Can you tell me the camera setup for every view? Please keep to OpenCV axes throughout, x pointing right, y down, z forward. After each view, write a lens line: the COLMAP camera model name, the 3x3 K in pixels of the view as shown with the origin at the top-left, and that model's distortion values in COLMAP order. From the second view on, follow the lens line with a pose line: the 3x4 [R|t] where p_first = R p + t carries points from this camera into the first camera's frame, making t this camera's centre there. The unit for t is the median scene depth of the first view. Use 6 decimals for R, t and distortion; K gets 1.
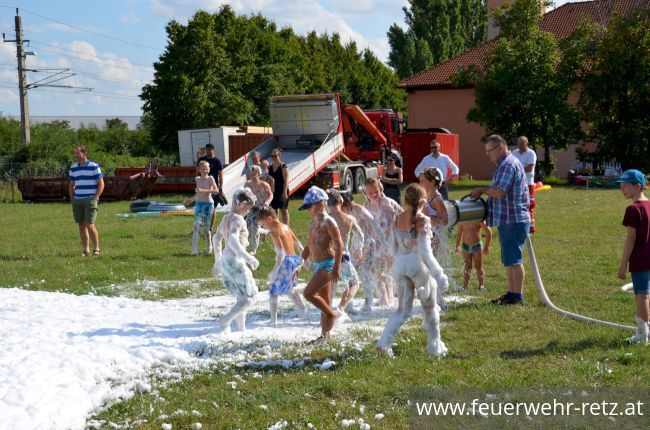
lens RADIAL K [[1118.1, 0, 325.0], [0, 1118.1, 215.0], [0, 0, 1]] dist [0.020828, 0.032849]
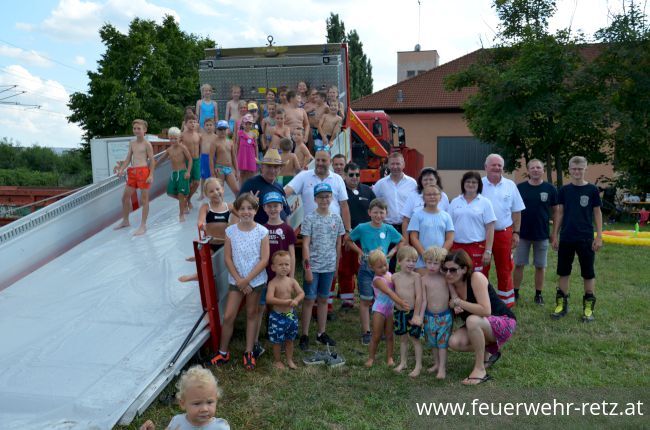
lens RADIAL K [[613.3, 0, 325.0], [0, 613.3, 215.0], [0, 0, 1]] dist [-0.004118, 0.000756]
pose [[0.992547, 0.015891, 0.120823, -0.018161], [-0.016962, 0.999825, 0.007839, -0.024943], [-0.120677, -0.009830, 0.992643, 0.483706]]
